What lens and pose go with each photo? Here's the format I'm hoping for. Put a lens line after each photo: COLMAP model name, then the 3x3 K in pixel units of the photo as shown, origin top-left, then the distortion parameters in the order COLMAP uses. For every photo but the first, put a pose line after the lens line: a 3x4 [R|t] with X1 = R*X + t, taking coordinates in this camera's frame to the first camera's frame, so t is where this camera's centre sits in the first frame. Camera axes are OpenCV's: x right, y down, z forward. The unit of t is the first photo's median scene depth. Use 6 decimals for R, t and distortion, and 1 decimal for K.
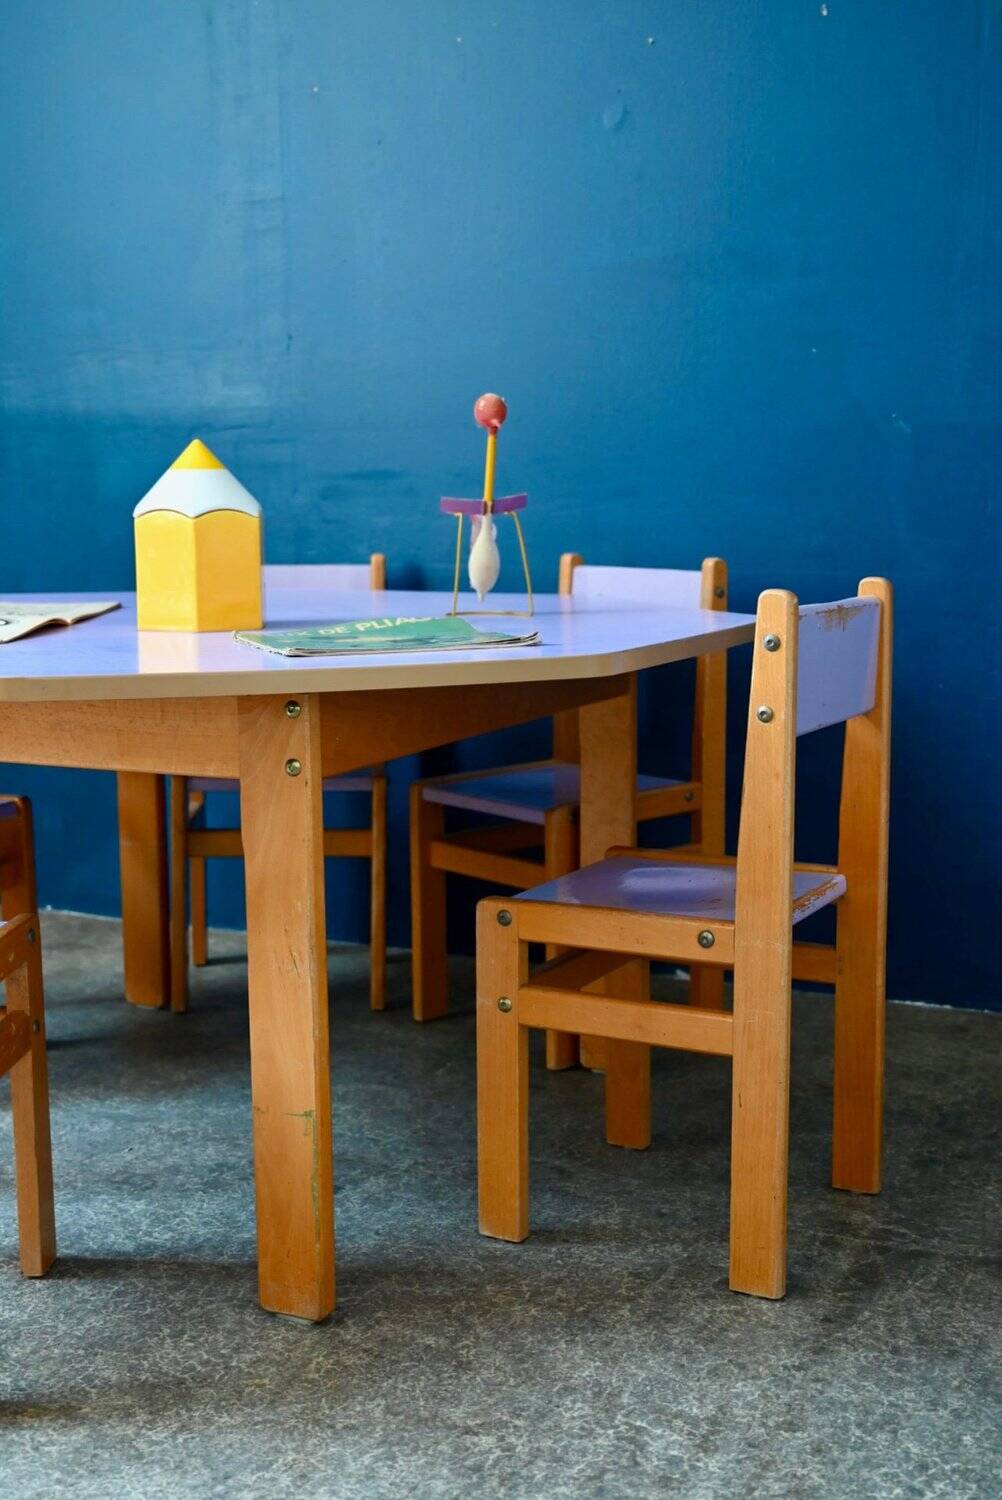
lens RADIAL K [[1754.9, 0, 495.8], [0, 1754.9, 781.9], [0, 0, 1]] dist [-0.004592, 0.000000]
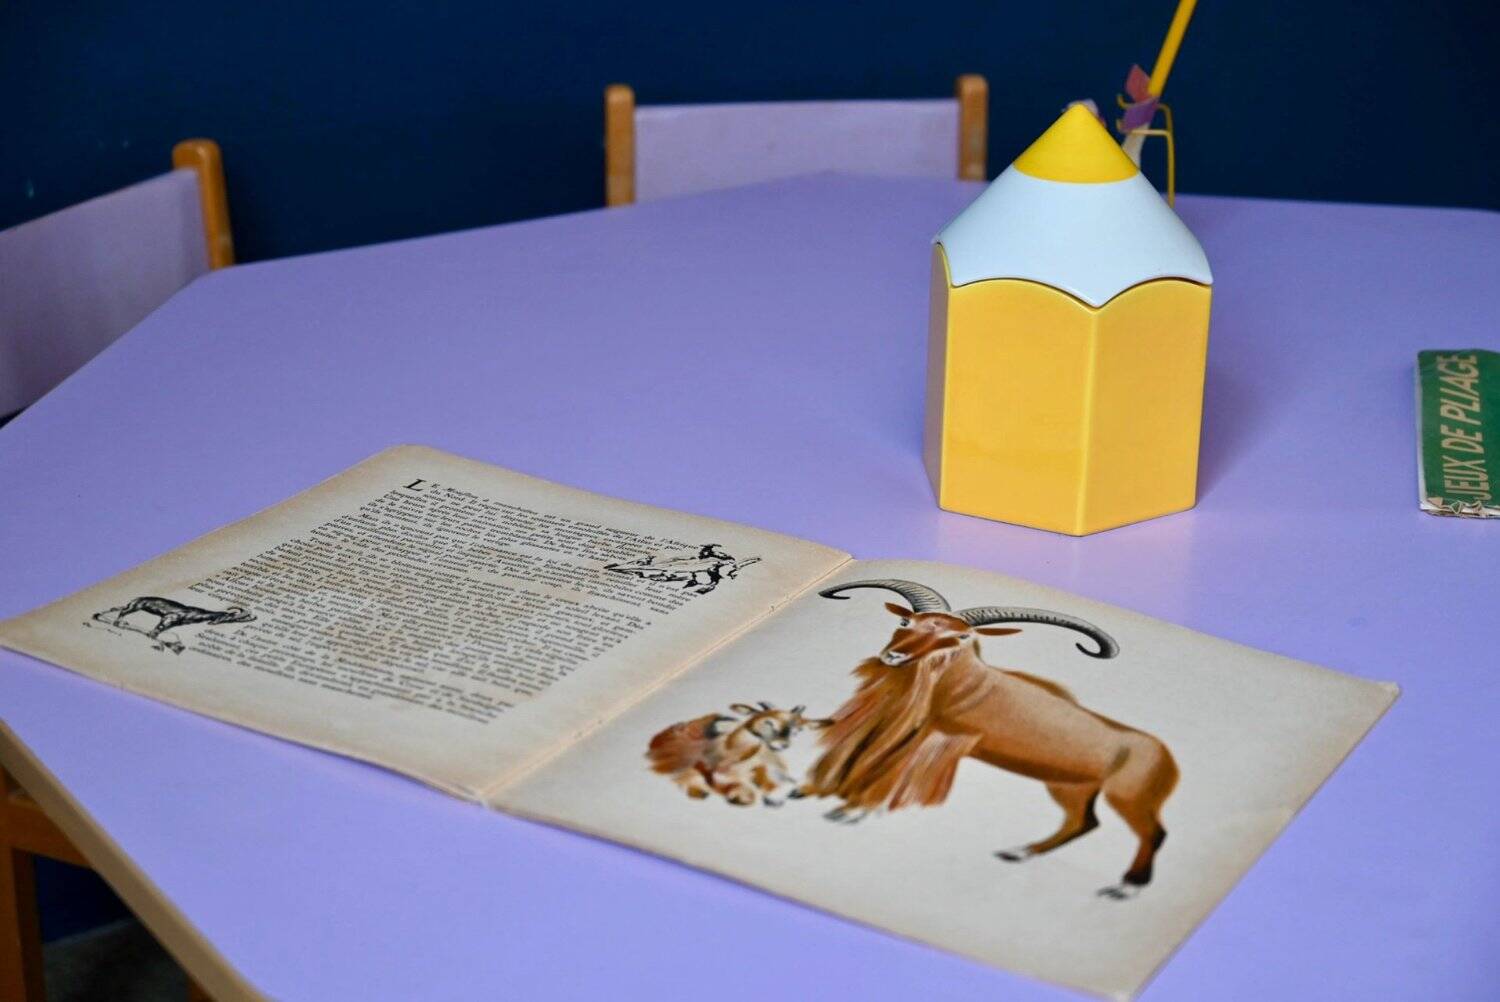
lens RADIAL K [[2710.9, 0, 745.8], [0, 2710.9, 502.0], [0, 0, 1]] dist [-0.047589, 0.000000]
pose [[0.508497, -0.310385, 0.803176, -1.016134], [0.124072, 0.949449, 0.288361, -0.386717], [-0.852078, -0.046979, 0.521302, 0.856604]]
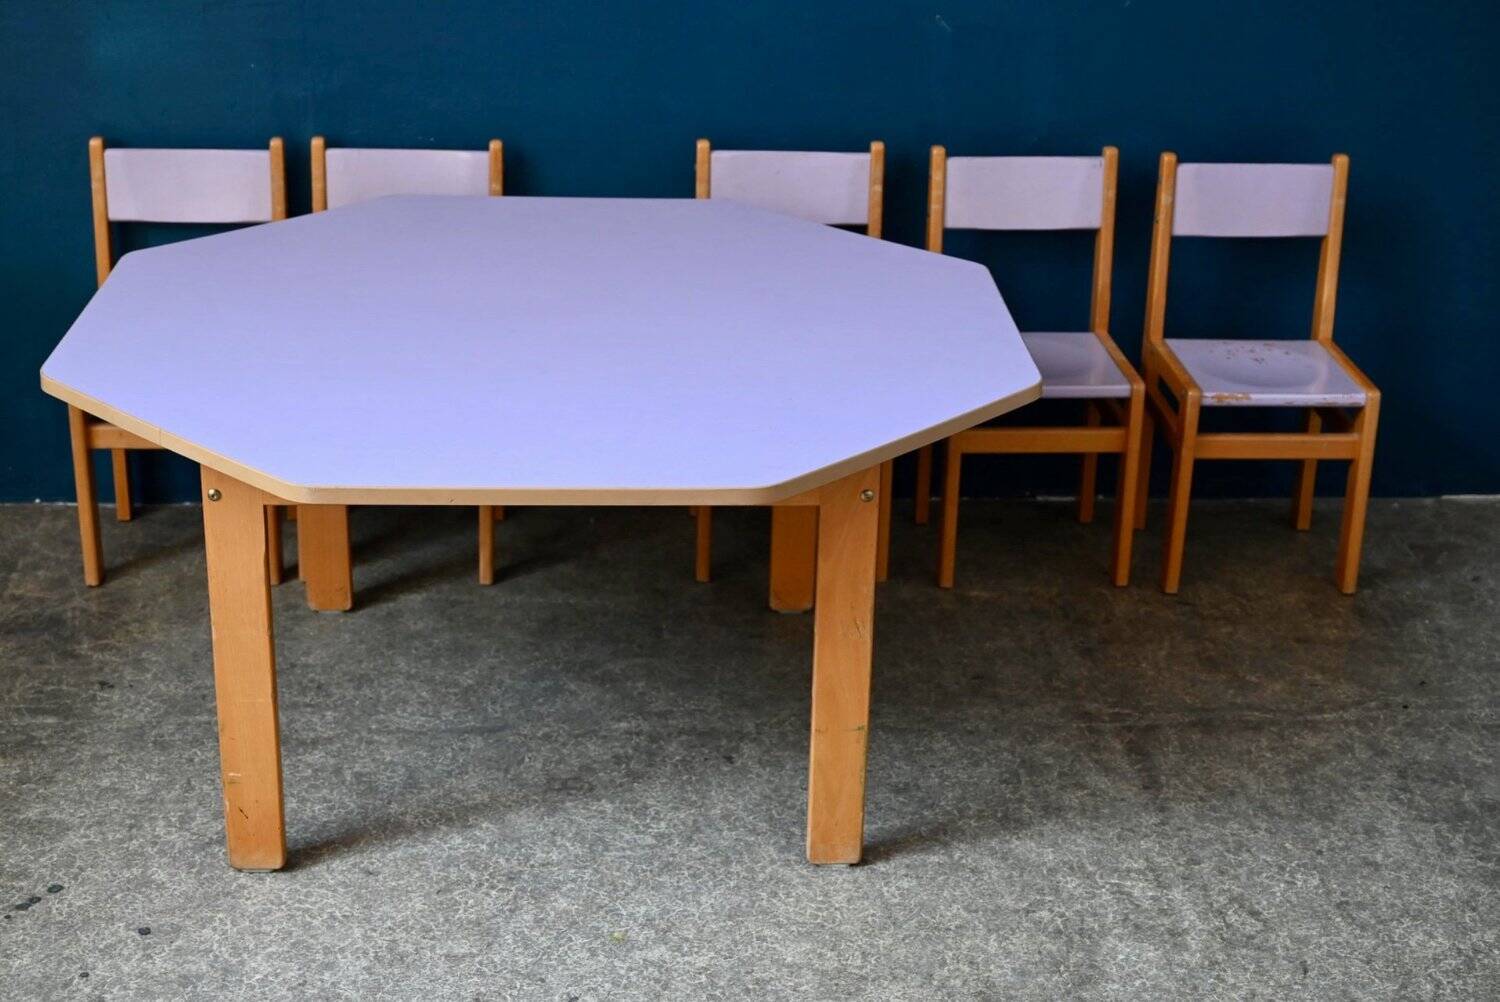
lens RADIAL K [[2264.0, 0, 731.9], [0, 2264.0, 548.6], [0, 0, 1]] dist [-0.003078, 0.000000]
pose [[0.884828, -0.161306, 0.437104, -0.917683], [0.047818, 0.964642, 0.259188, -0.400926], [-0.463458, -0.208436, 0.861256, -0.453684]]
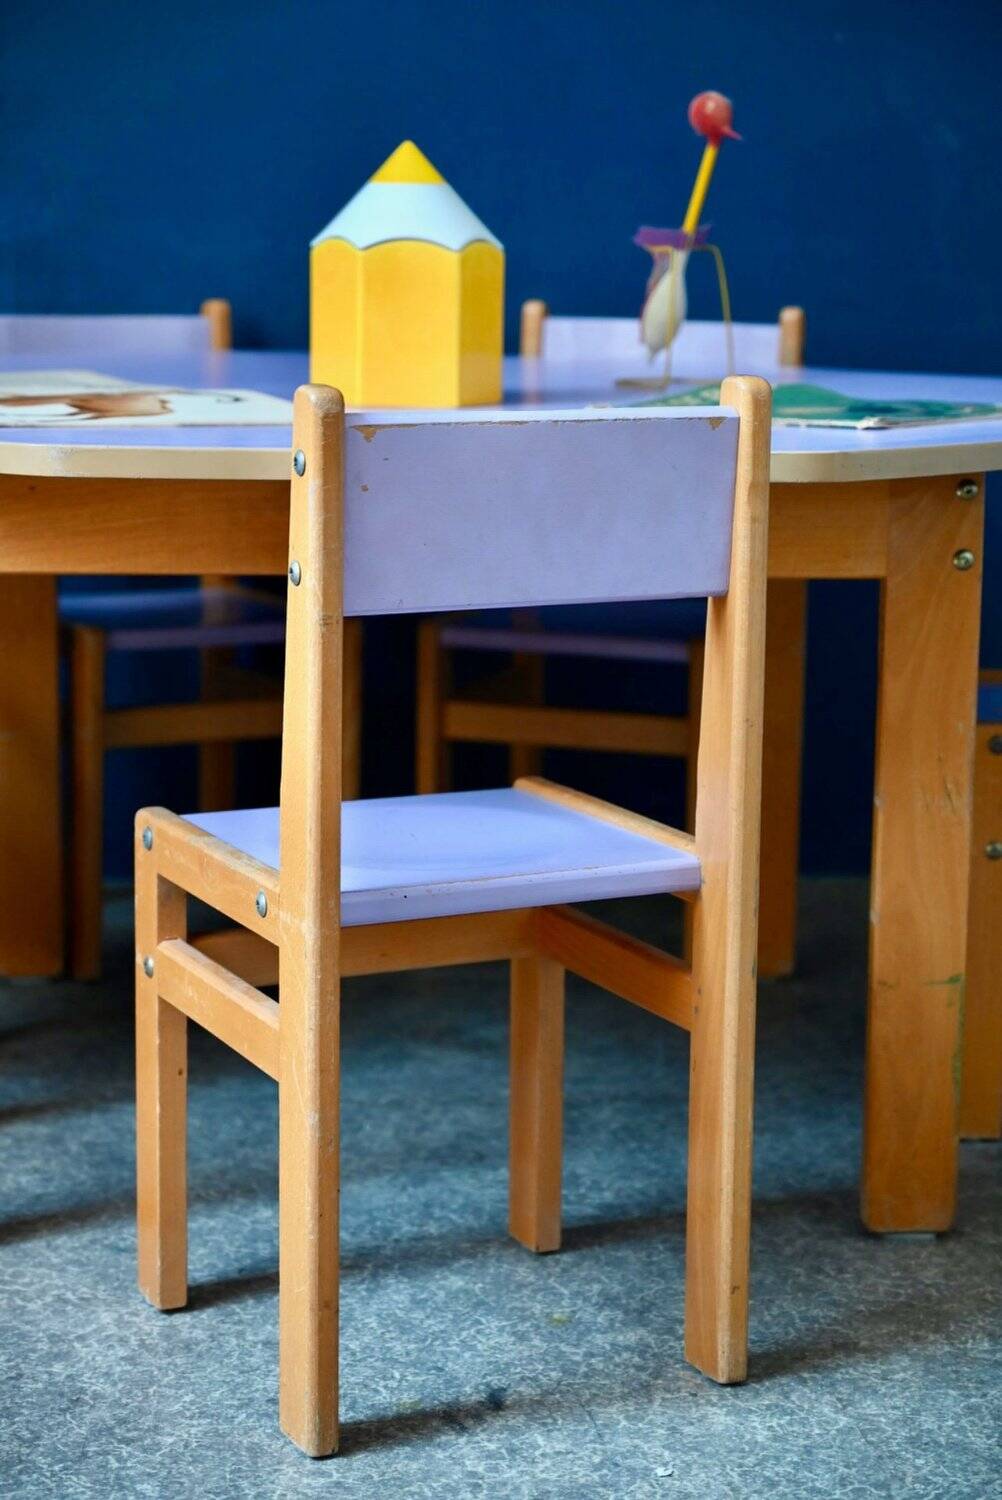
lens RADIAL K [[3028.4, 0, 504.4], [0, 3028.4, 764.4], [0, 0, 1]] dist [-0.000756, 0.000000]
pose [[0.877657, -0.069249, 0.474259, -0.922326], [0.056955, 0.997565, 0.040259, 0.017020], [-0.475892, -0.008322, 0.879464, -0.152715]]
